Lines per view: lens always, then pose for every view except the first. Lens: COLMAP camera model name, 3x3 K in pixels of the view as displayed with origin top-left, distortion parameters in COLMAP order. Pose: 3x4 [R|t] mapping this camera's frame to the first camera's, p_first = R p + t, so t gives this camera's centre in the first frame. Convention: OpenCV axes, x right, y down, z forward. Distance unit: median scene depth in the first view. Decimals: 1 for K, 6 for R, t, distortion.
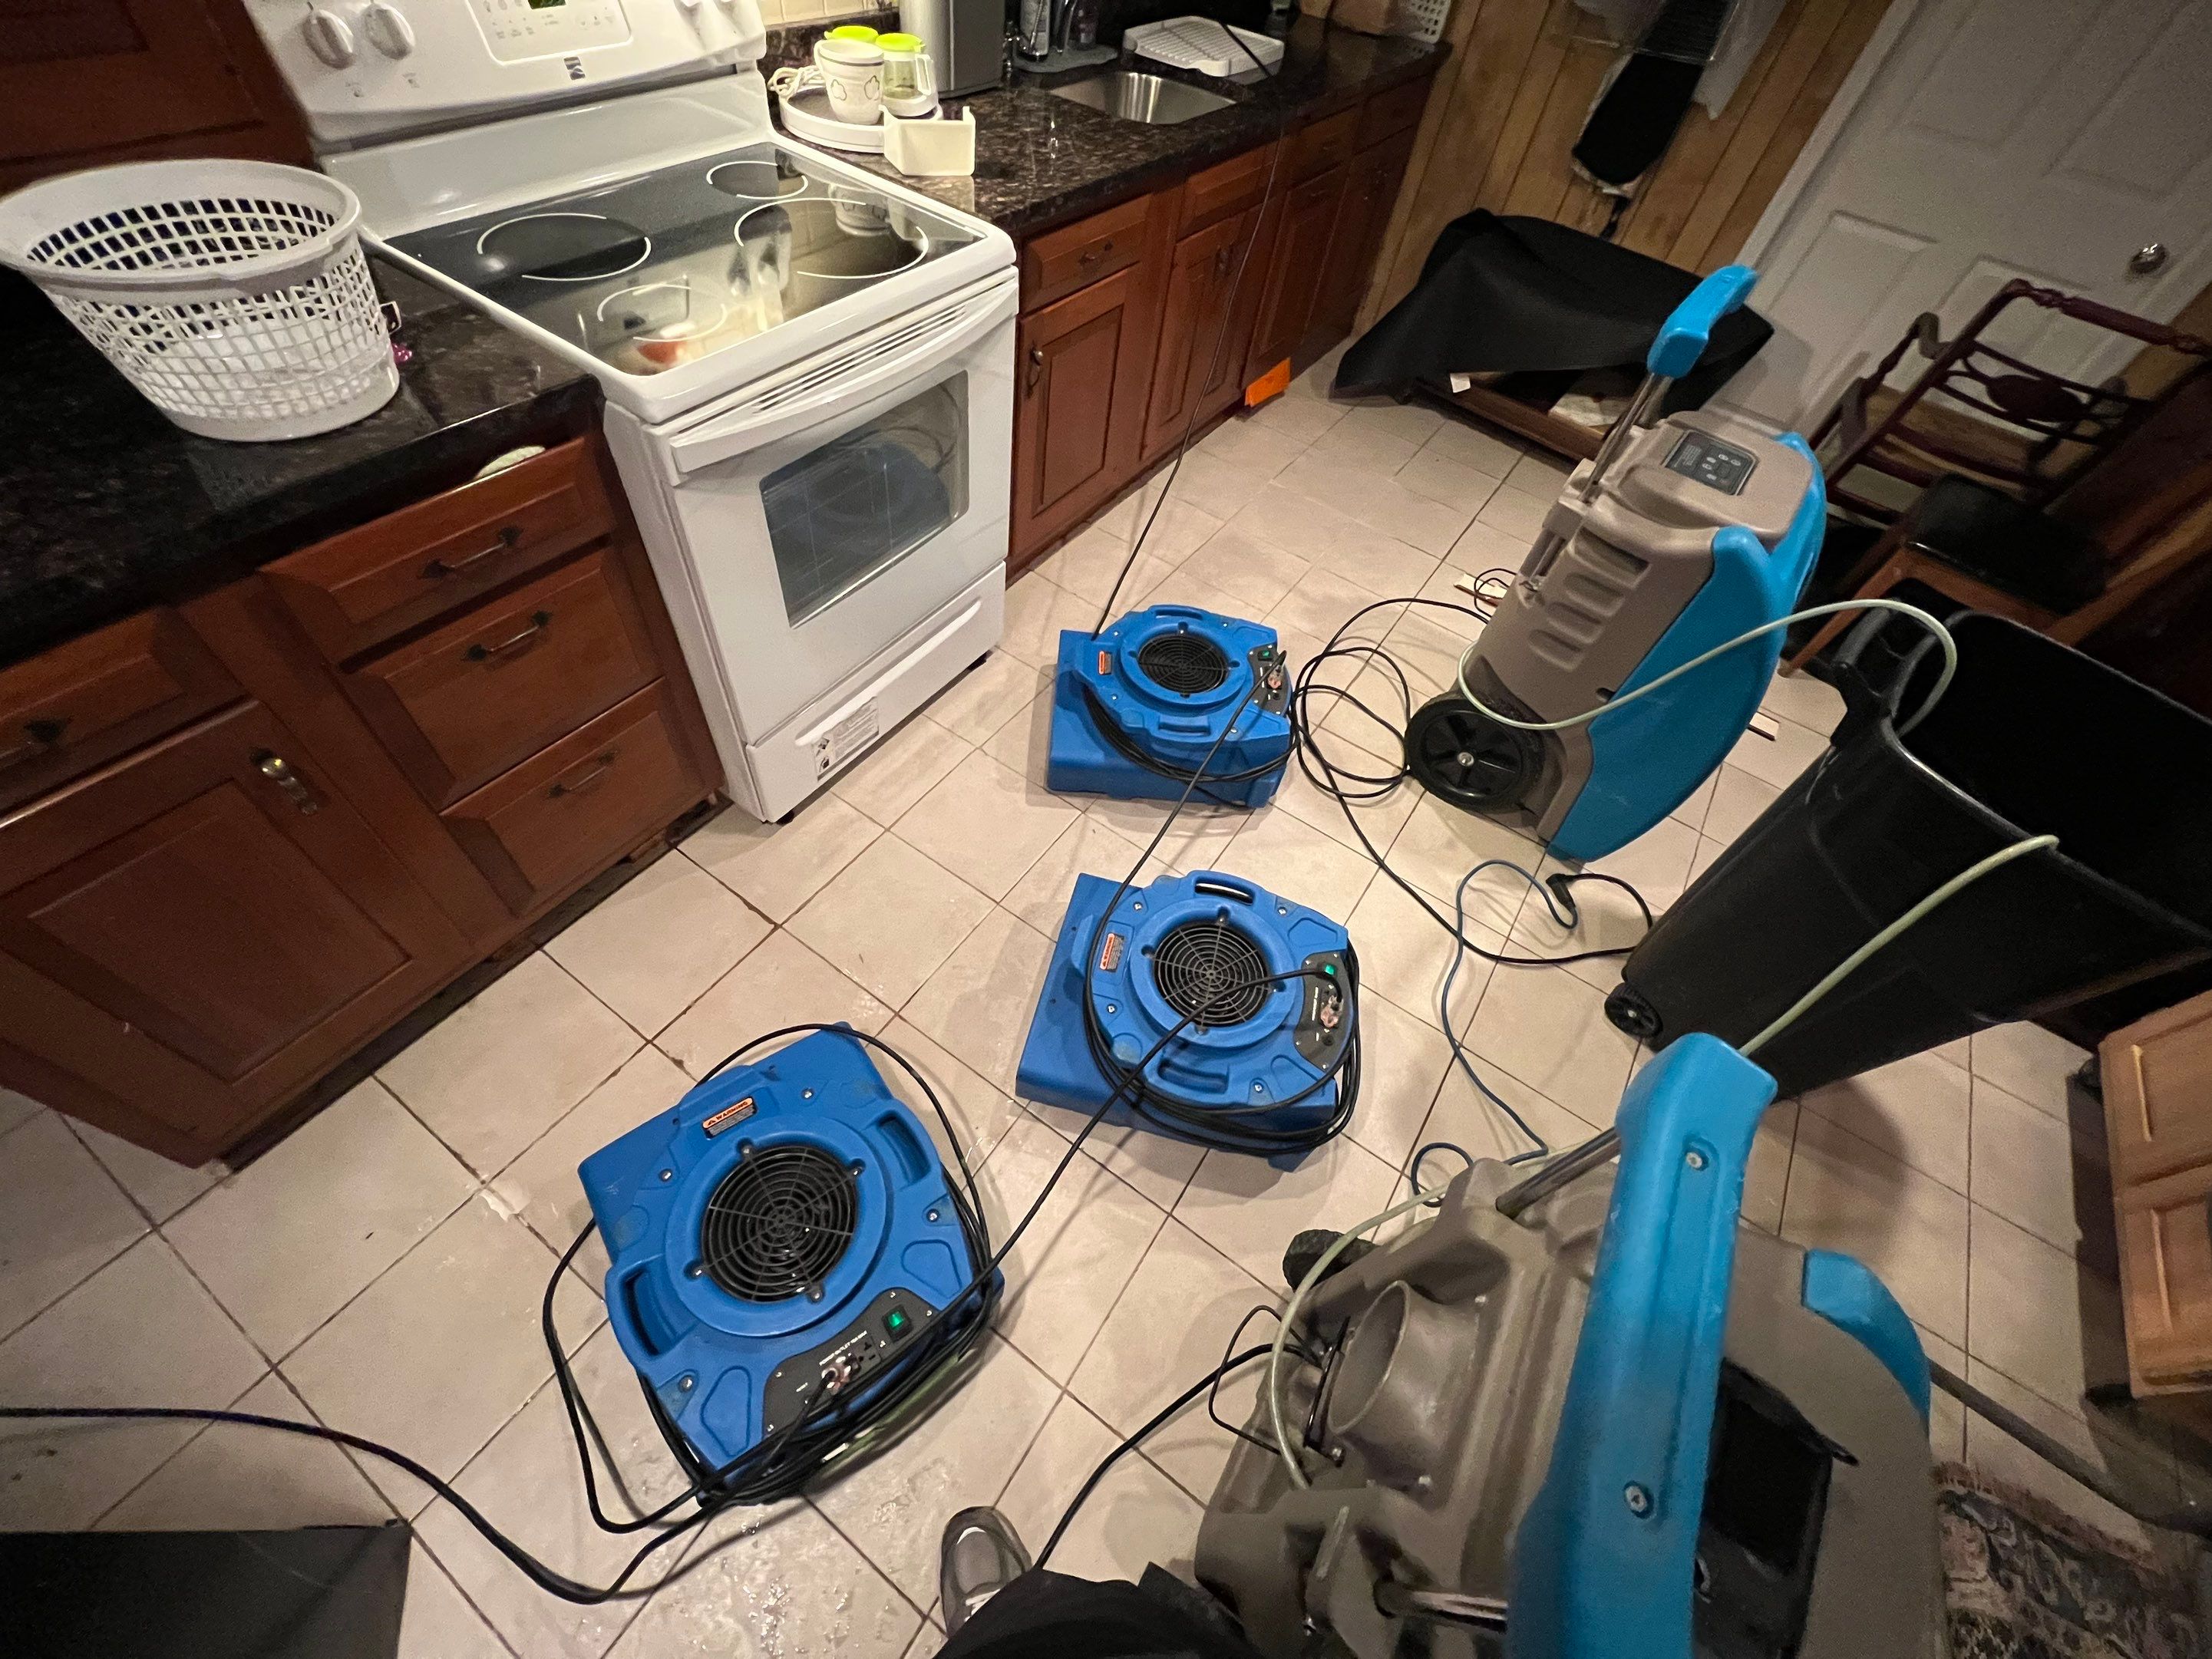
lens RADIAL K [[879.8, 0, 1101.1], [0, 879.8, 825.6], [0, 0, 1]] dist [-0.001046, -0.000064]
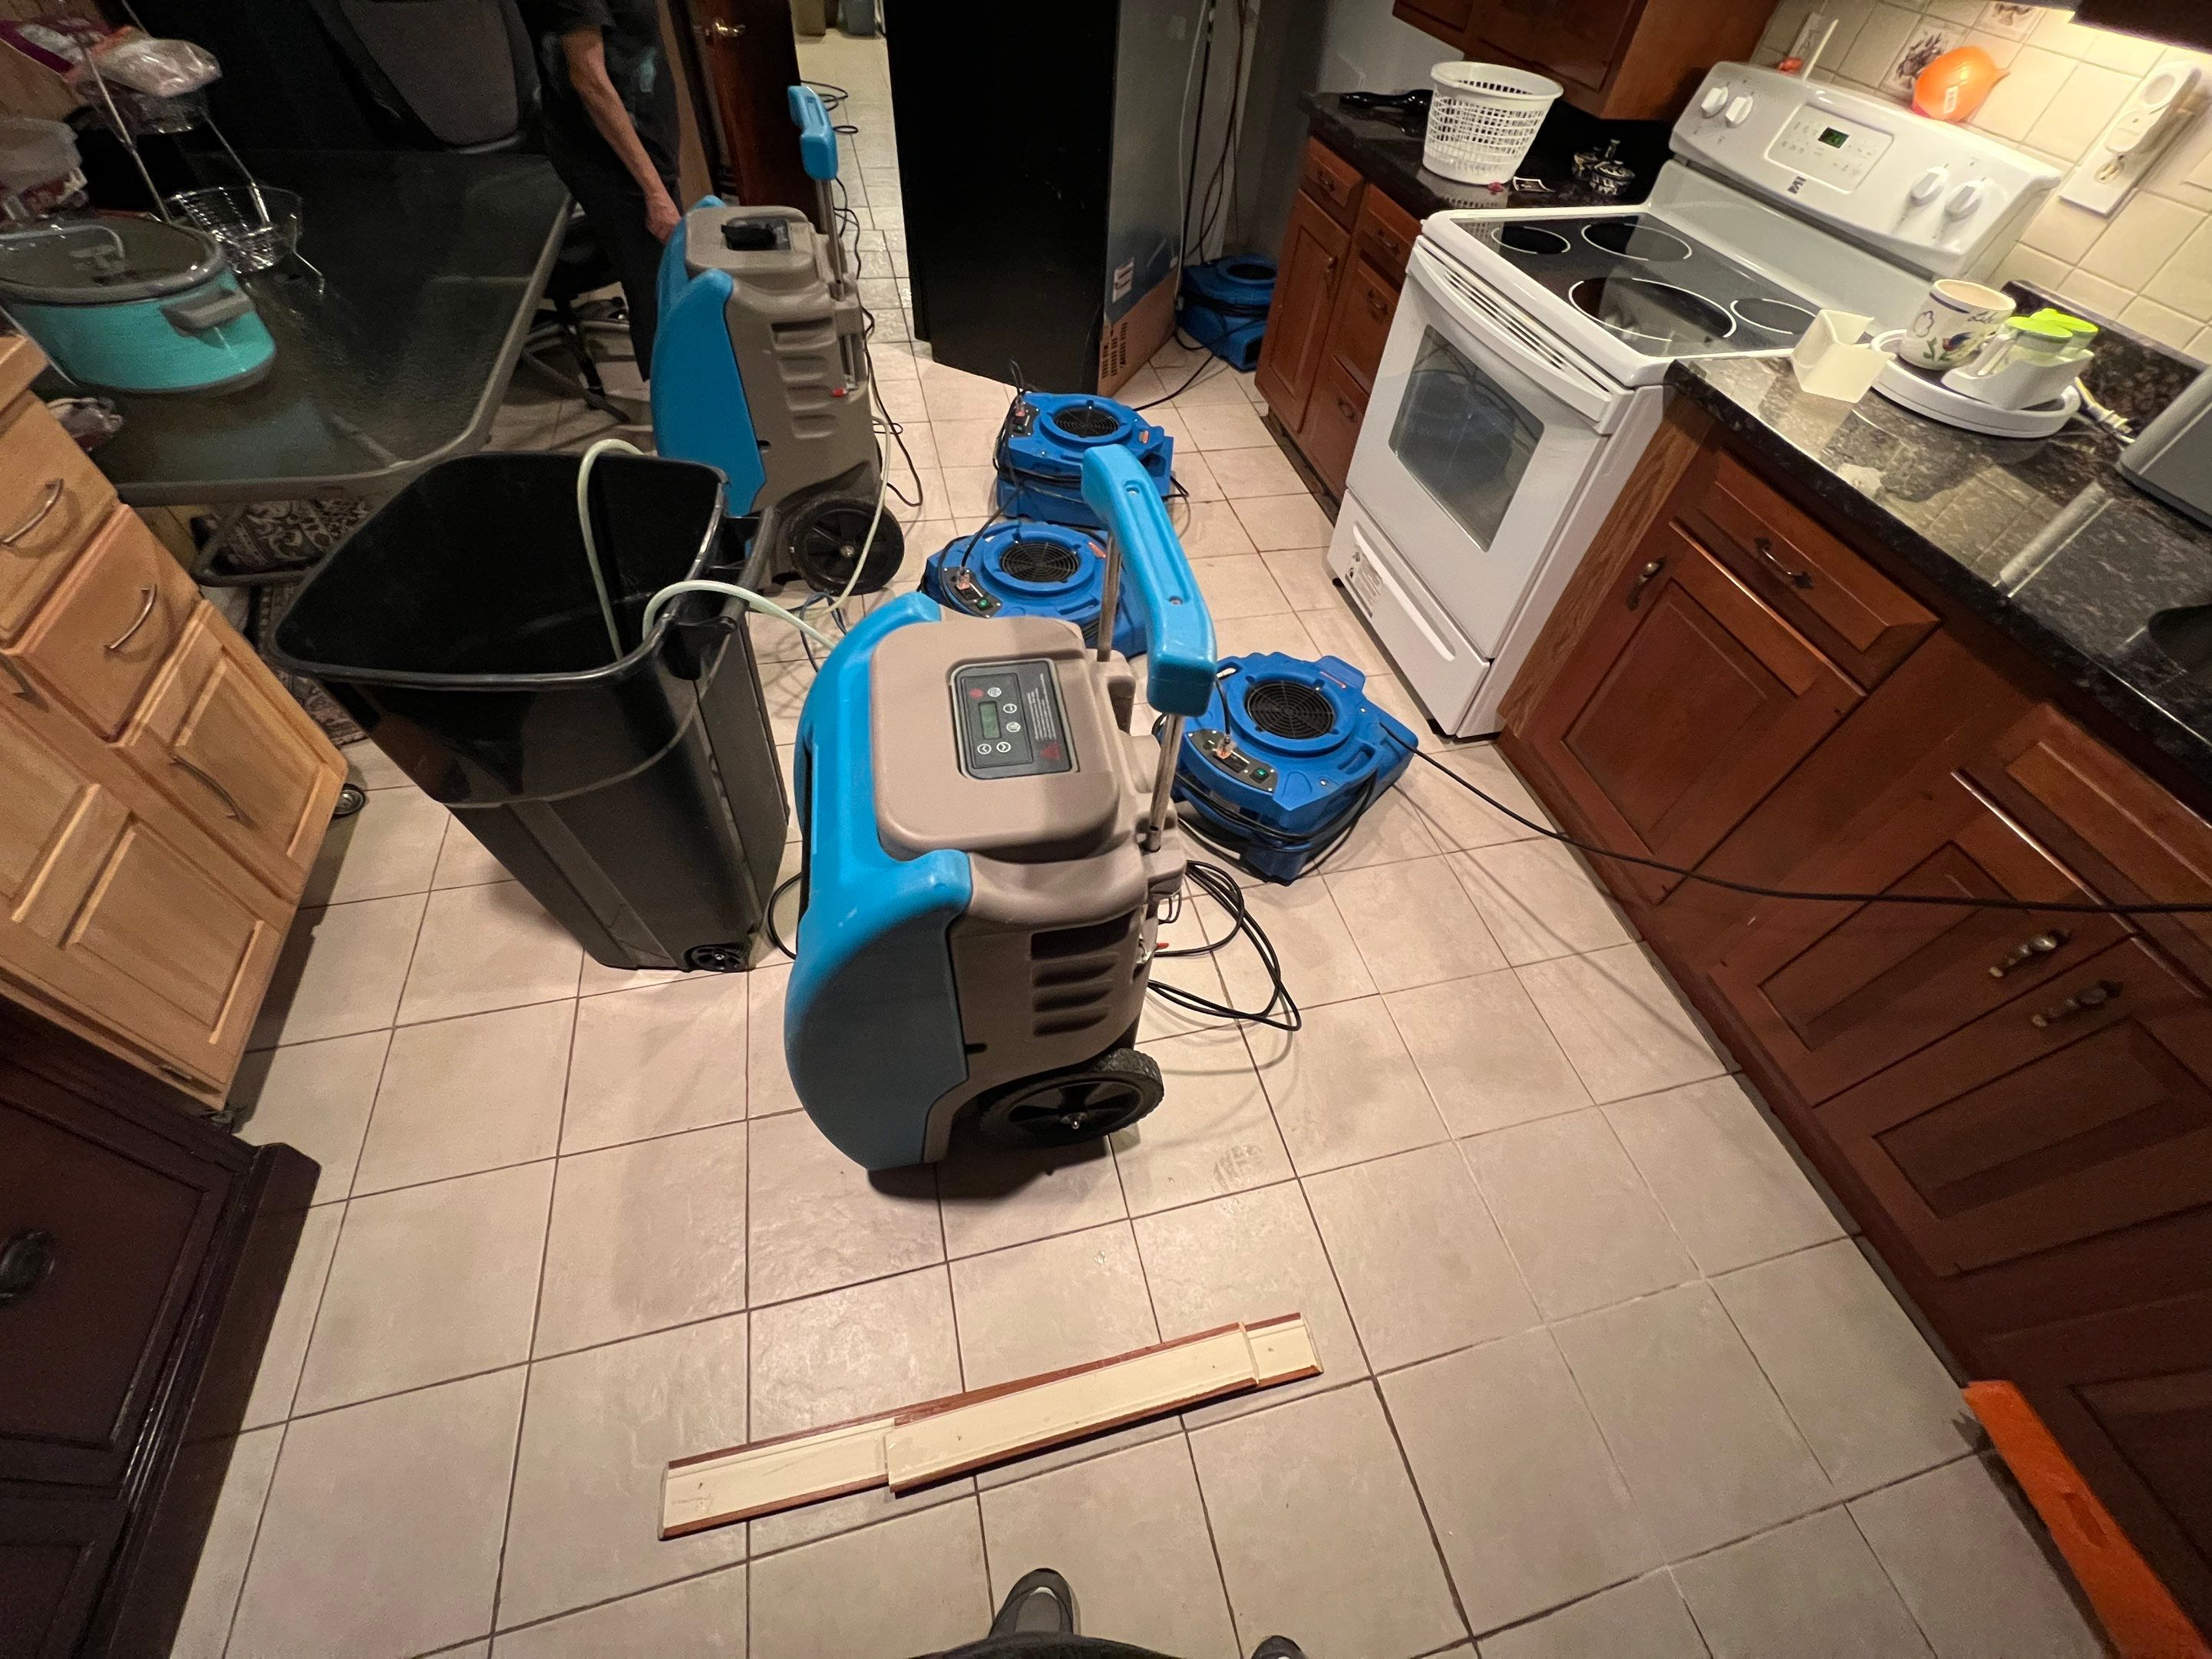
lens RADIAL K [[879.8, 0, 1101.1], [0, 879.8, 825.6], [0, 0, 1]] dist [-0.001046, -0.000064]
pose [[-0.656158, 0.472435, -0.588440, 1.218779], [-0.675281, -0.019544, 0.737302, -1.073515], [0.336827, 0.881149, 0.331850, 0.990793]]
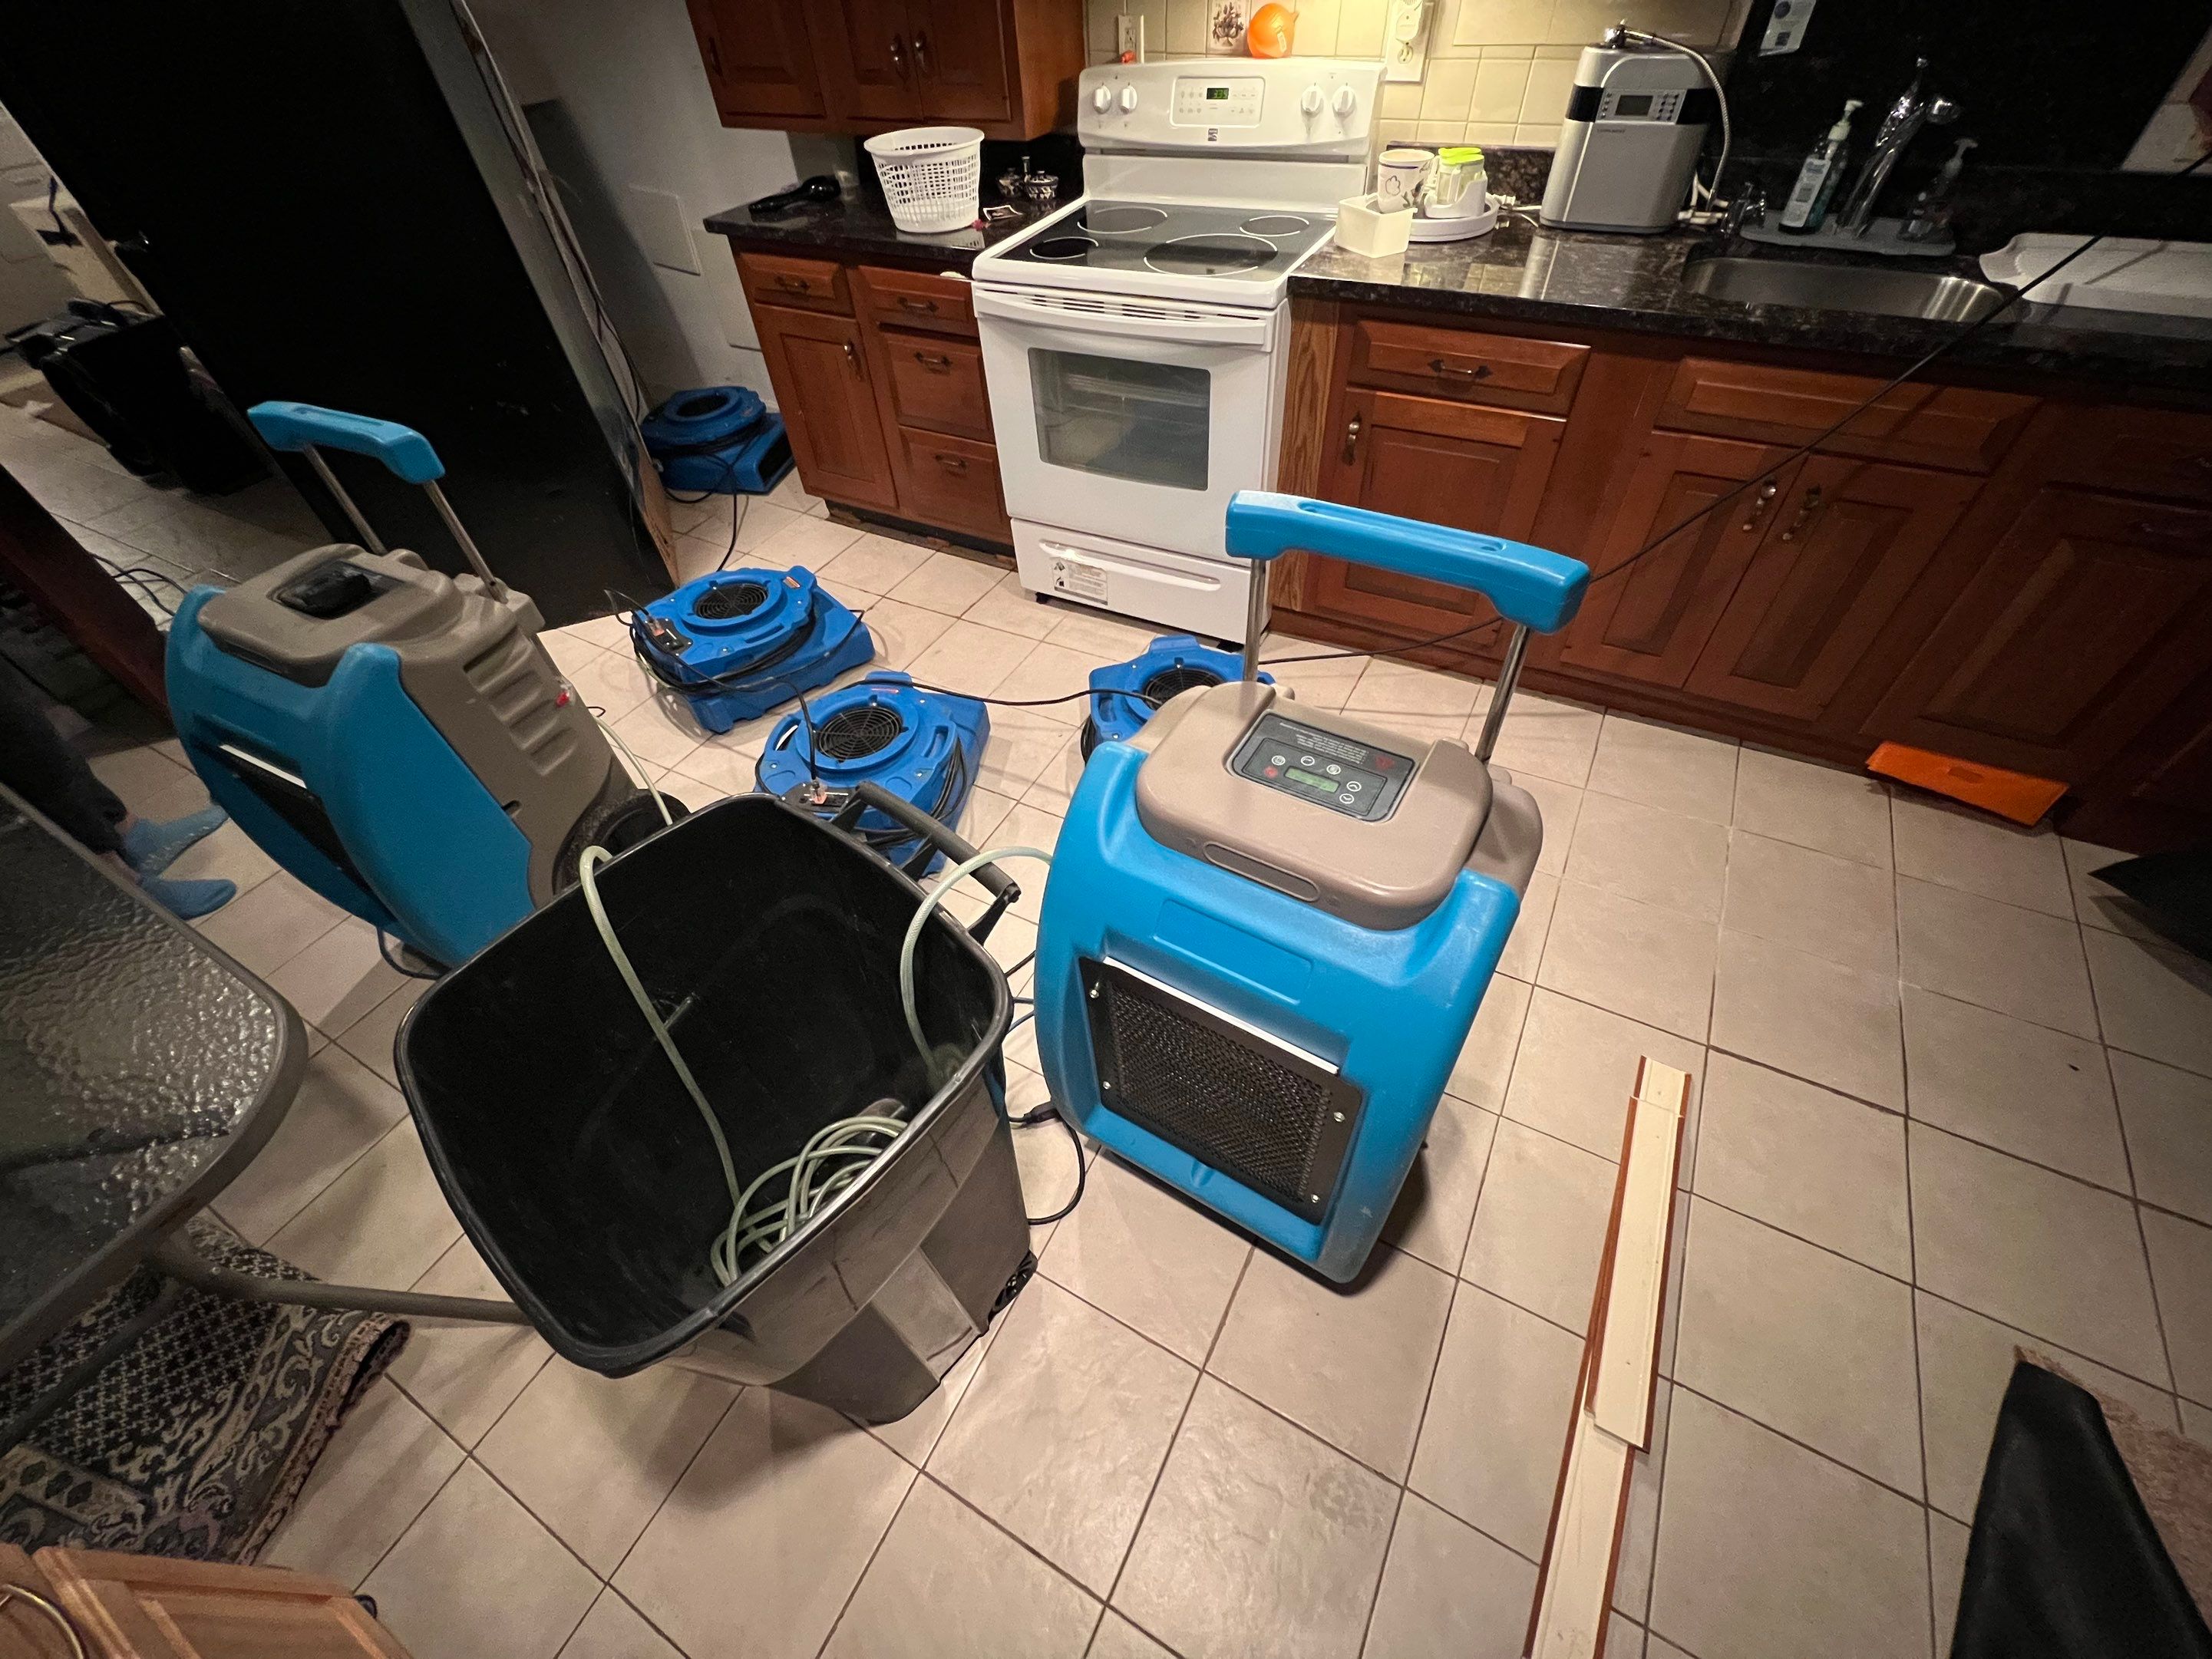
lens RADIAL K [[879.8, 0, 1101.1], [0, 879.8, 825.6], [0, 0, 1]] dist [-0.001046, -0.000064]
pose [[0.086865, 0.643637, -0.760385, 1.368524], [-0.746930, 0.547138, 0.377804, -0.581631], [0.659204, 0.535136, 0.528279, 0.642772]]
